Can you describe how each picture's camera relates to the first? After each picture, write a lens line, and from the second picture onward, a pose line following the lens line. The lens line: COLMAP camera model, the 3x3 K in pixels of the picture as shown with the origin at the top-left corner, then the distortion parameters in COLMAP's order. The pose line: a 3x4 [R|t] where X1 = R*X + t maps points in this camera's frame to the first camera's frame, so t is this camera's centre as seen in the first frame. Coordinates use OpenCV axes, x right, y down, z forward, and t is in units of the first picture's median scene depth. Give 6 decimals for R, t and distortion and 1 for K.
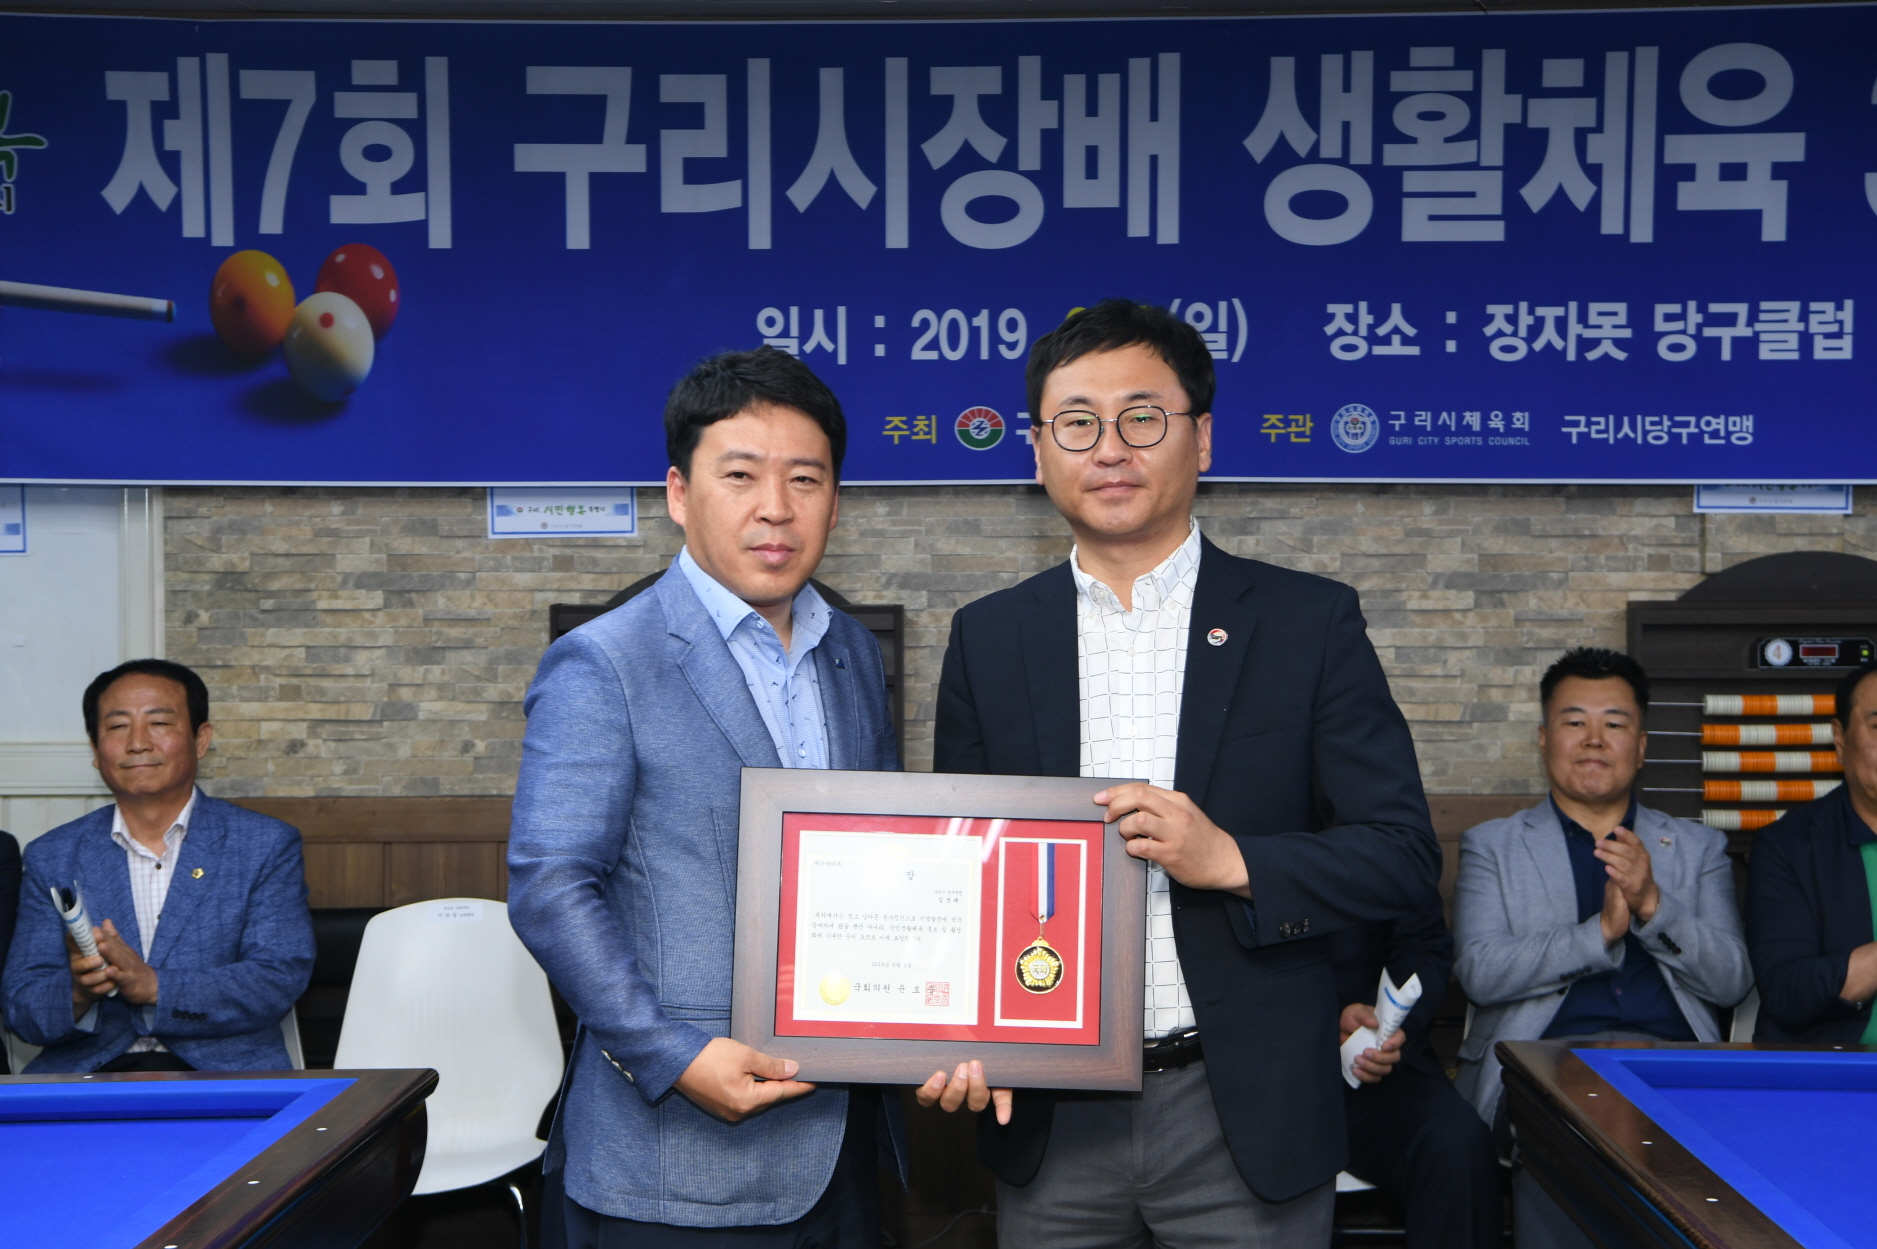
lens RADIAL K [[3043.9, 0, 948.8], [0, 3043.9, 648.2], [0, 0, 1]] dist [0.211448, 0.233764]
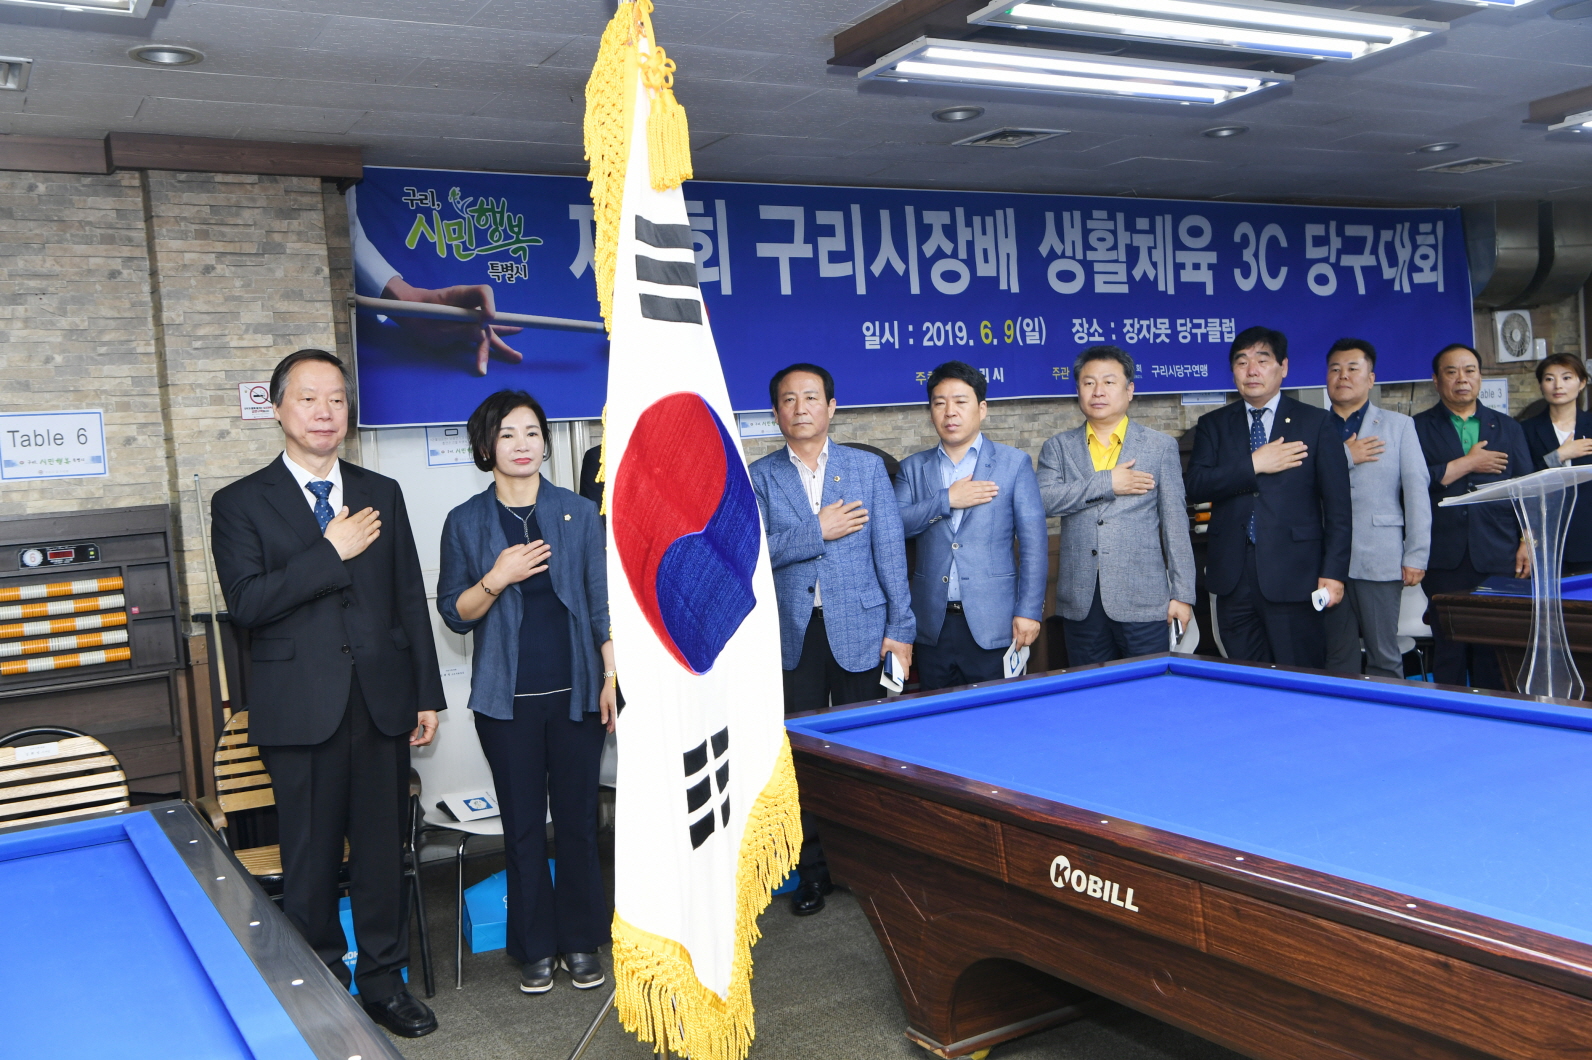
lens RADIAL K [[1518.9, 0, 807.7], [0, 1518.9, 550.3], [0, 0, 1]] dist [-0.012917, 0.079224]
pose [[0.847545, -0.085262, 0.523830, -0.653086], [0.076130, 0.996335, 0.038993, 0.001241], [-0.525235, 0.006831, 0.850930, 0.132206]]
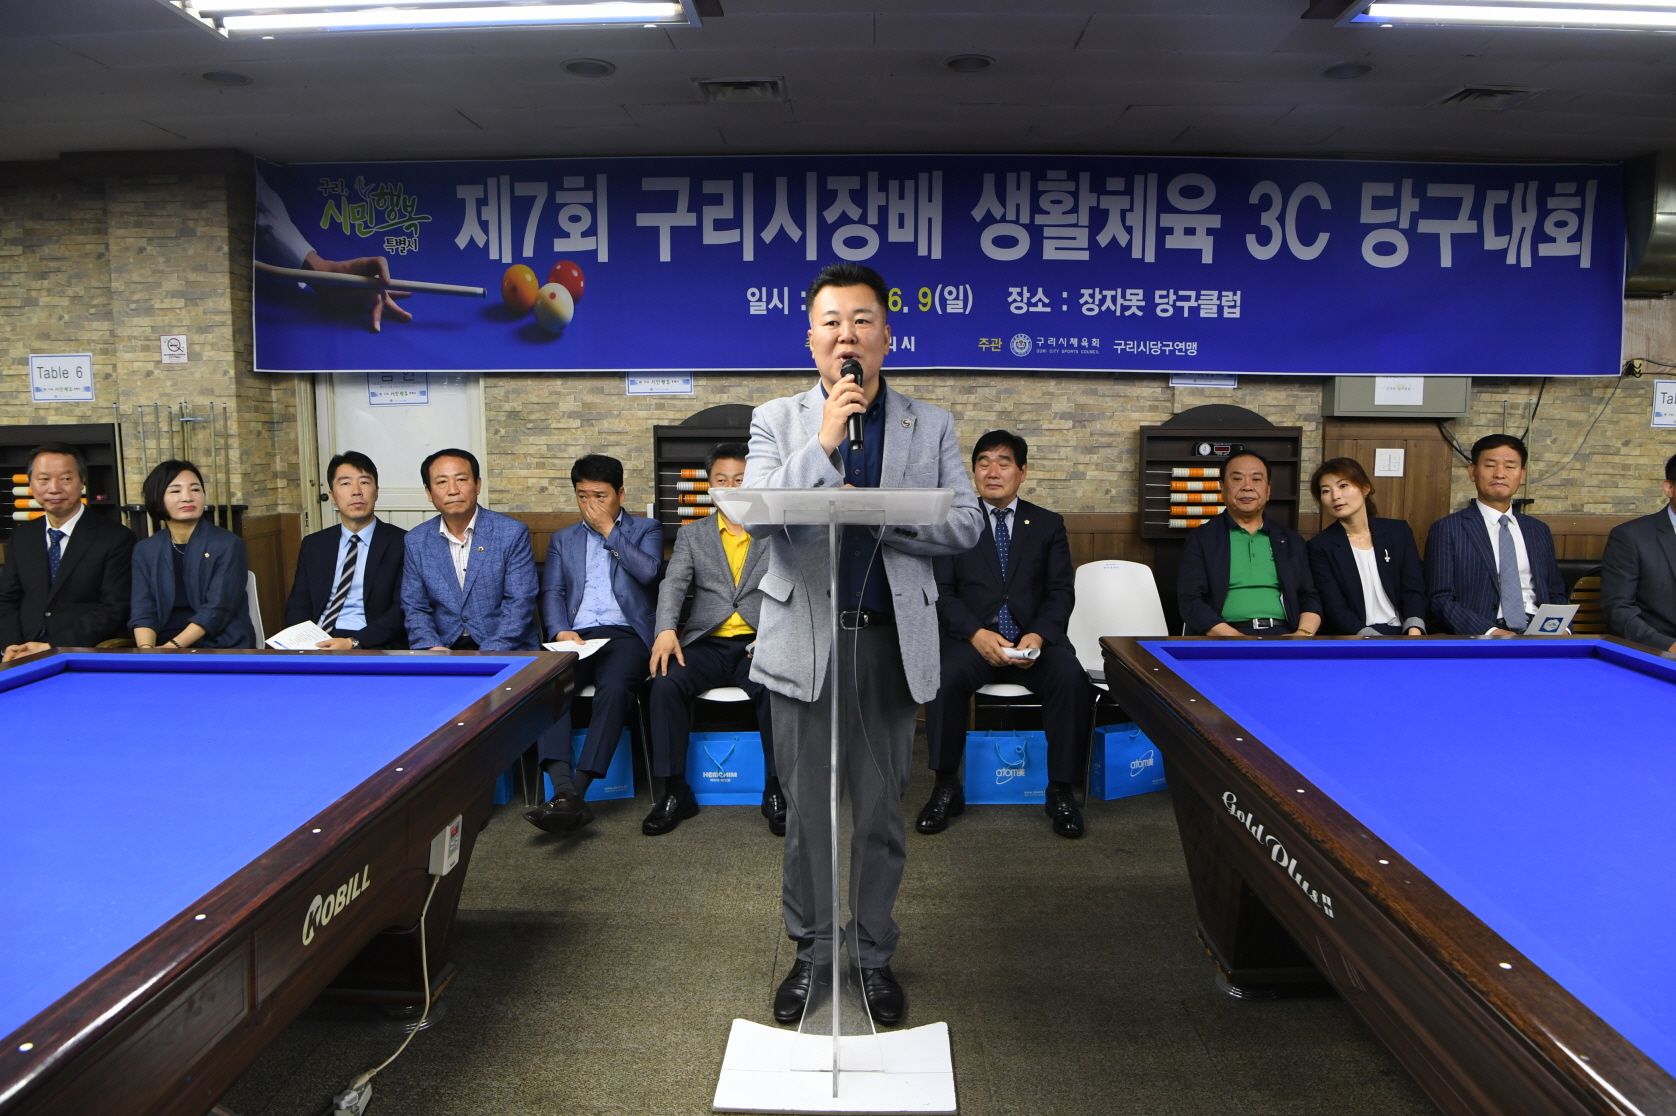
lens RADIAL K [[1139.0, 0, 847.8], [0, 1139.0, 572.6], [0, 0, 1]] dist [-0.081469, 0.019071]
pose [[0.999974, 0.001847, 0.006906, 0.003669], [-0.002579, 0.994185, 0.107651, 0.002871], [-0.006667, -0.107666, 0.994165, 0.176820]]
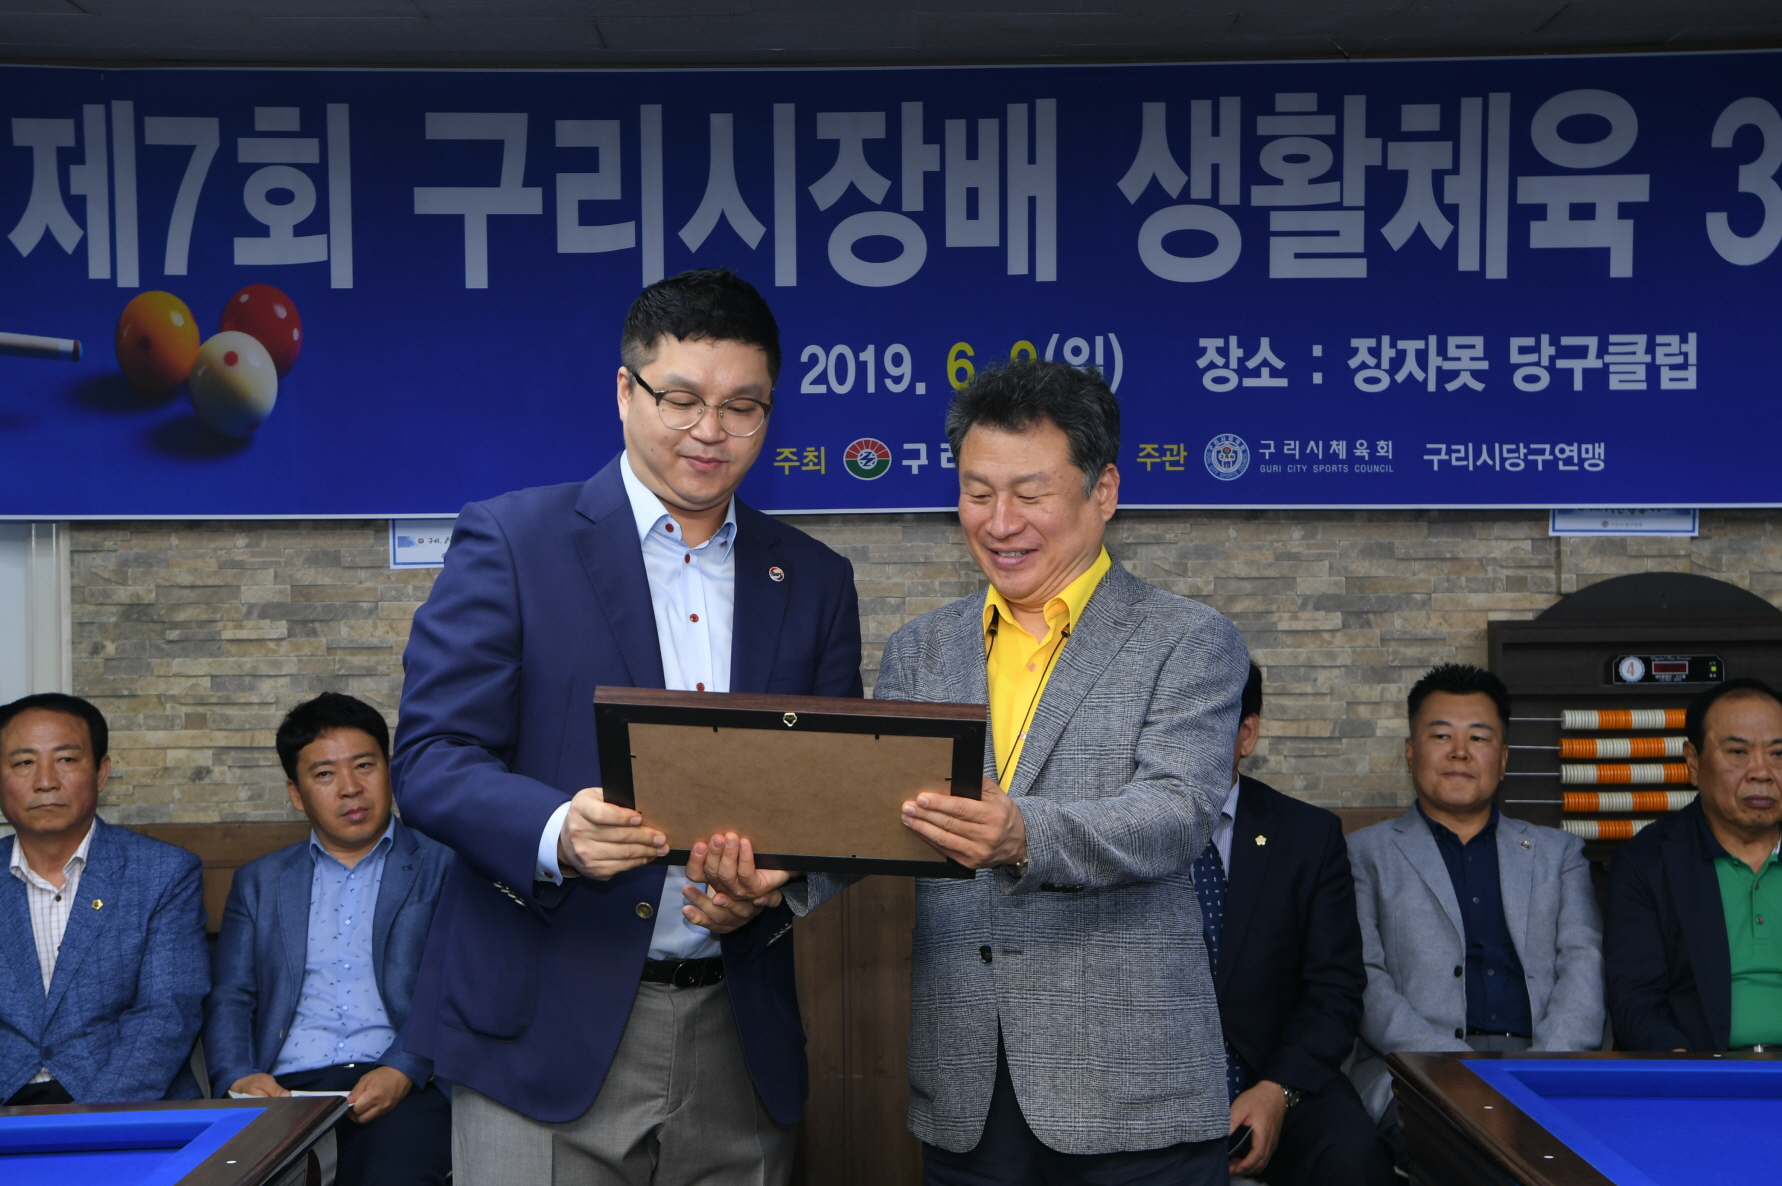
lens RADIAL K [[2843.1, 0, 903.5], [0, 2843.1, 614.5], [0, 0, 1]] dist [0.206687, 0.205595]
pose [[0.999516, -0.008225, 0.030009, -0.006948], [0.008783, 0.999790, -0.018509, -0.001169], [-0.029850, 0.018764, 0.999378, 0.032634]]
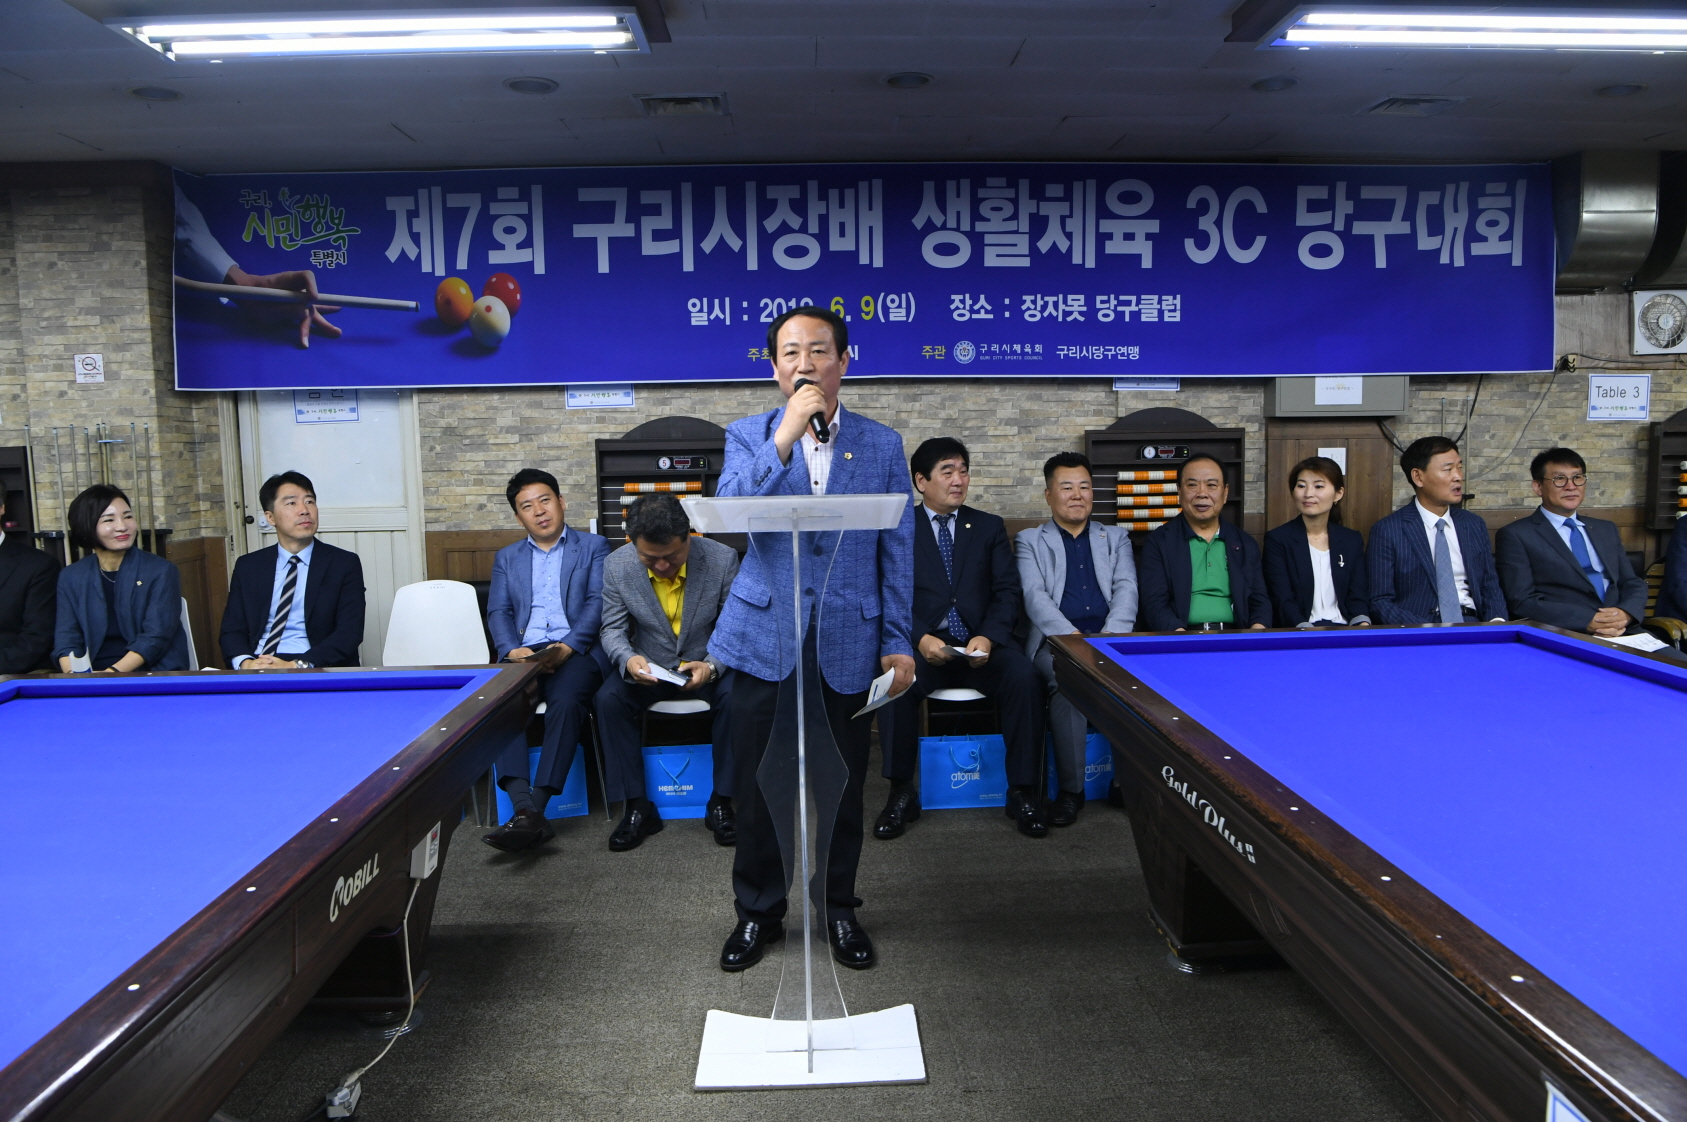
lens RADIAL K [[1232.2, 0, 853.0], [0, 1232.2, 574.6], [0, 0, 1]] dist [-0.071046, 0.026053]
pose [[0.997692, -0.022518, 0.064058, -0.006429], [0.016459, 0.995476, 0.093579, 0.002807], [-0.065875, -0.092309, 0.993549, 0.117673]]
